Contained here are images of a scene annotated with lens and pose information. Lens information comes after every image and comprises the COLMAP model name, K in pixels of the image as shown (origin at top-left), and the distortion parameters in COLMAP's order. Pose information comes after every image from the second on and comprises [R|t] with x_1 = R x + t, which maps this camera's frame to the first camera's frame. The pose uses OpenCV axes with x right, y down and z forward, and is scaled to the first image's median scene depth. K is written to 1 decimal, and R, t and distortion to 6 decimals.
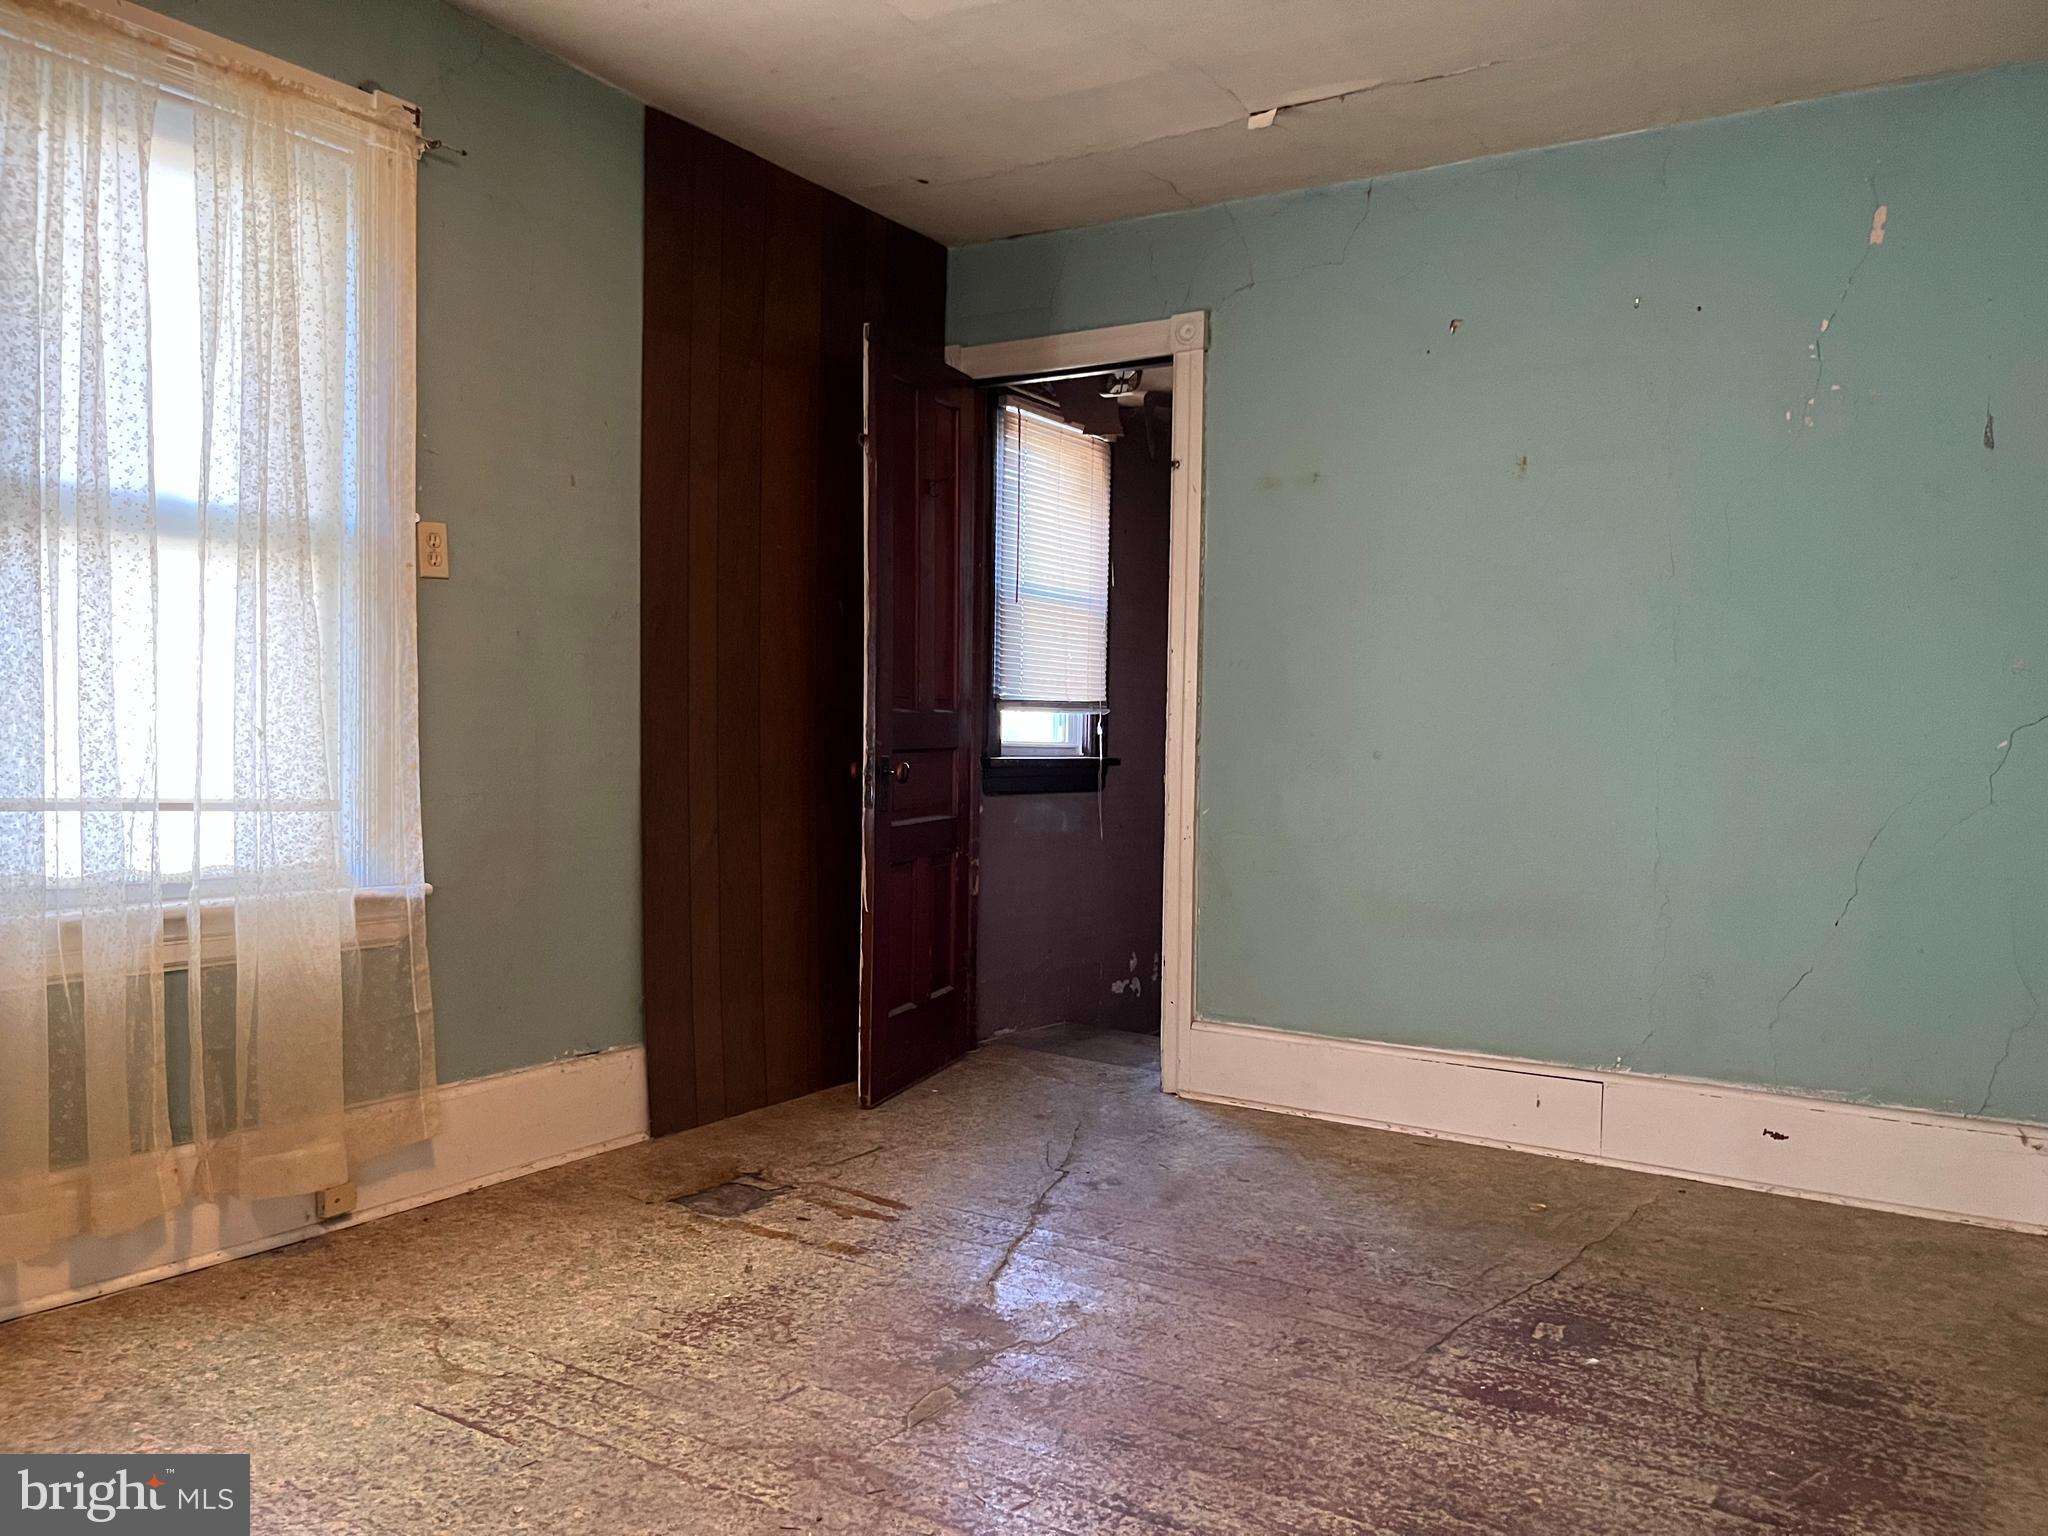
lens RADIAL K [[1546.4, 0, 1024.2], [0, 1546.4, 773.0], [0, 0, 1]] dist [0.047755, -0.047453]
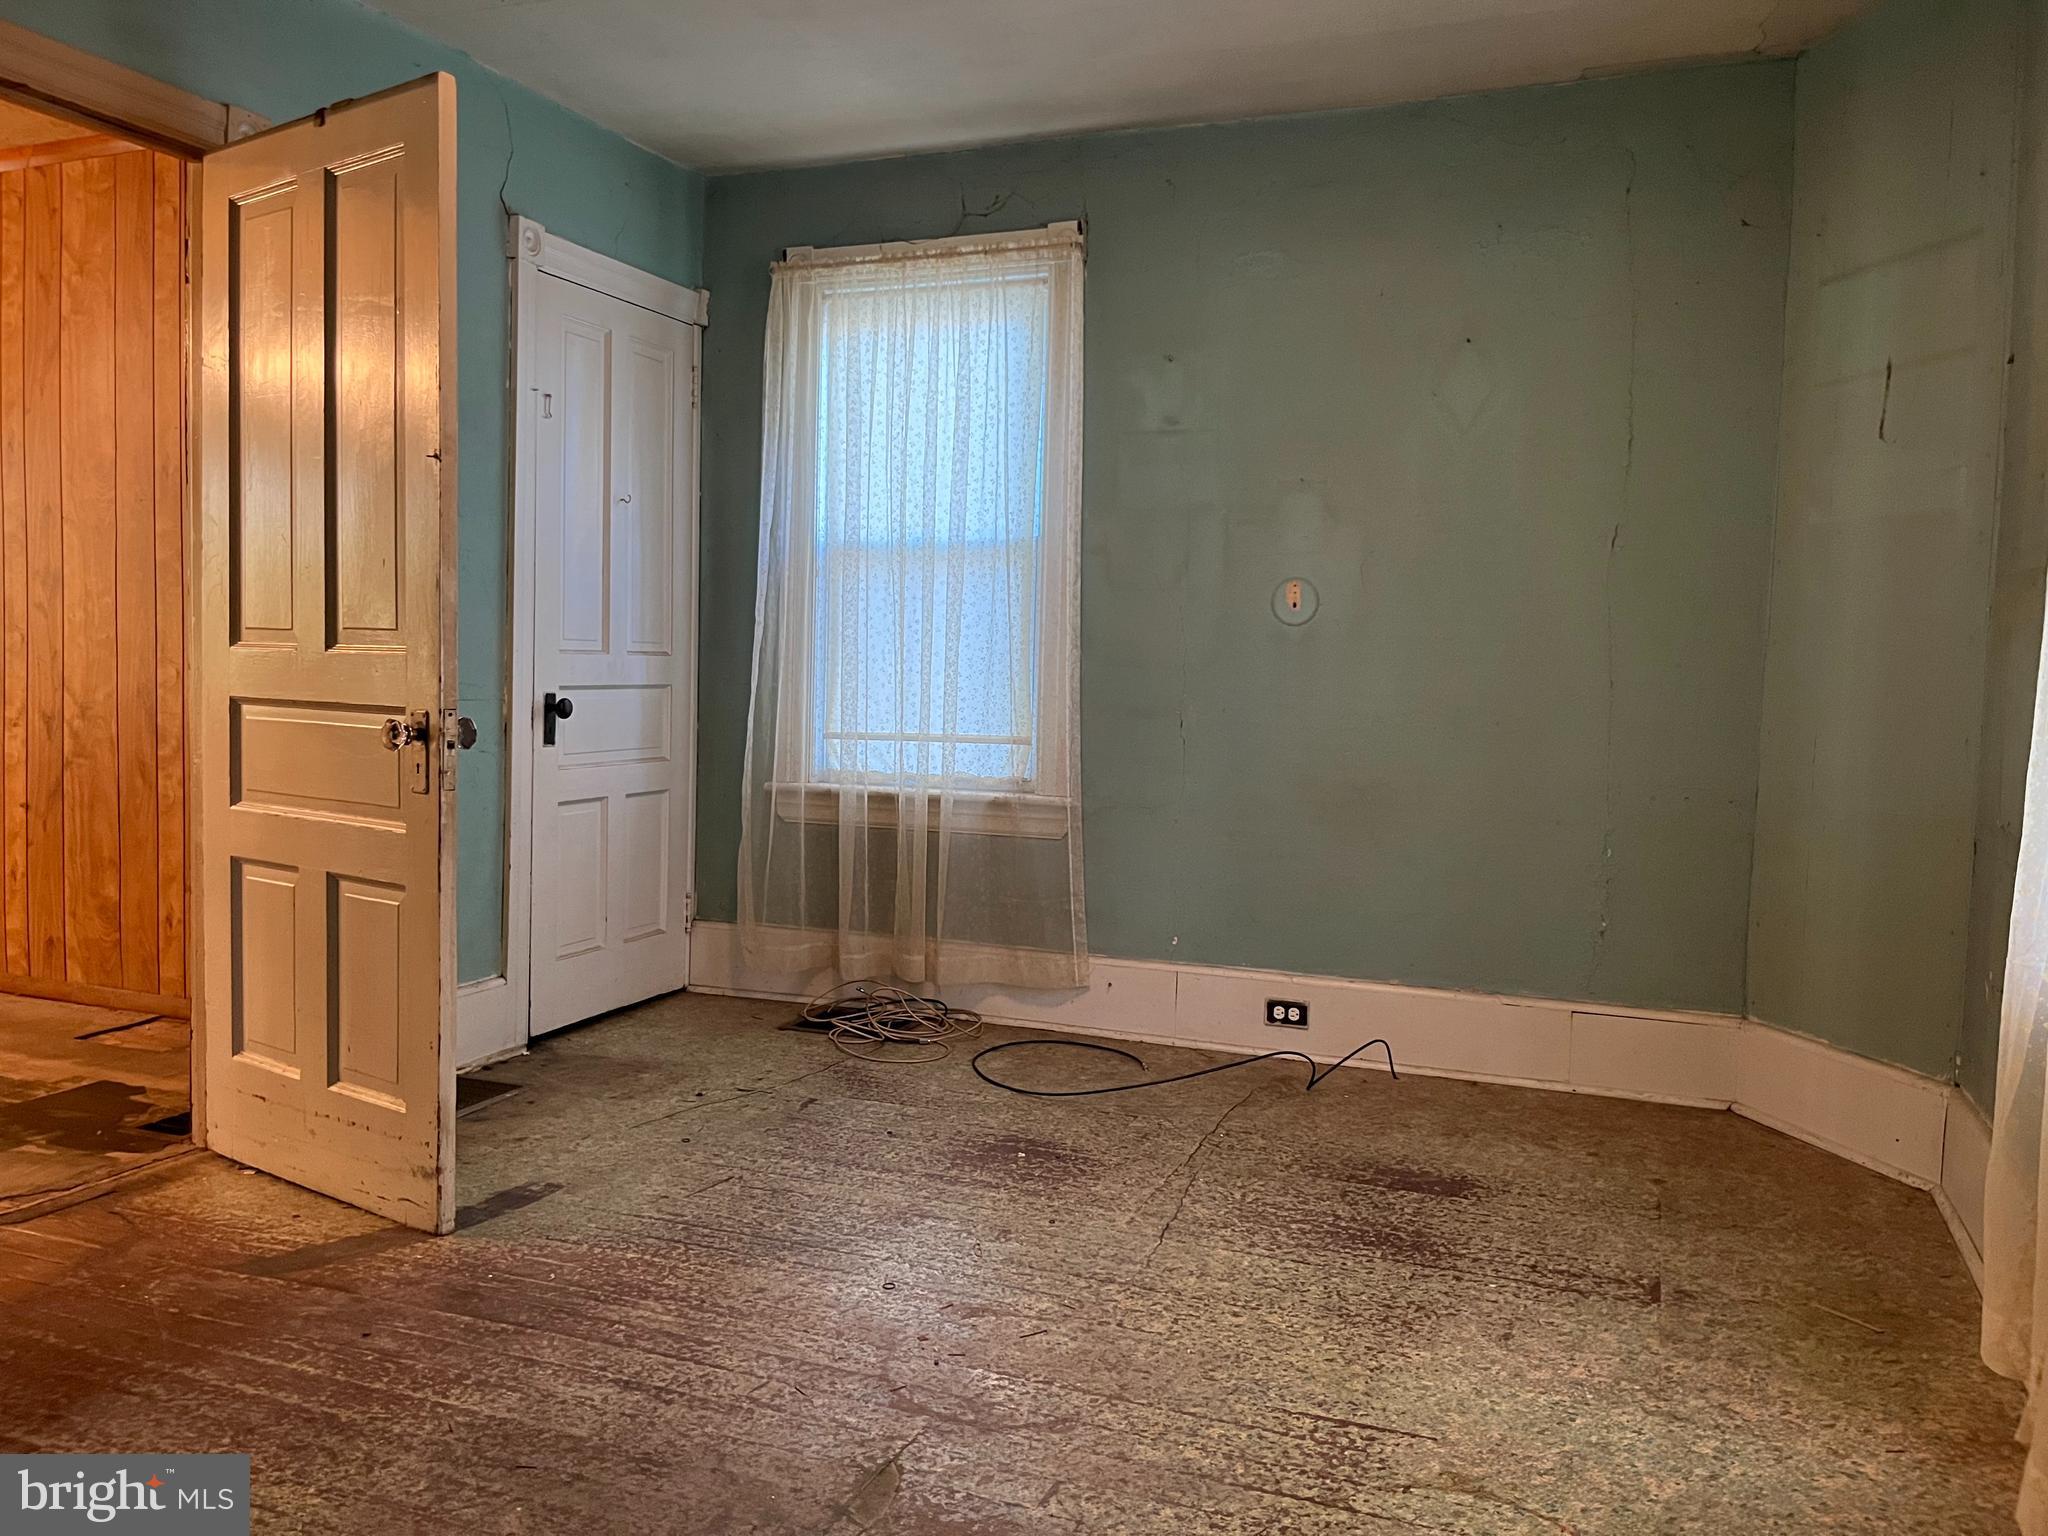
lens RADIAL K [[1546.4, 0, 1023.0], [0, 1546.4, 771.2], [0, 0, 1]] dist [0.047755, -0.047453]
pose [[-0.980793, -0.028485, -0.192961, 0.037340], [-0.045404, 0.995445, 0.083834, -0.054240], [0.189694, 0.090985, -0.977619, 1.904941]]
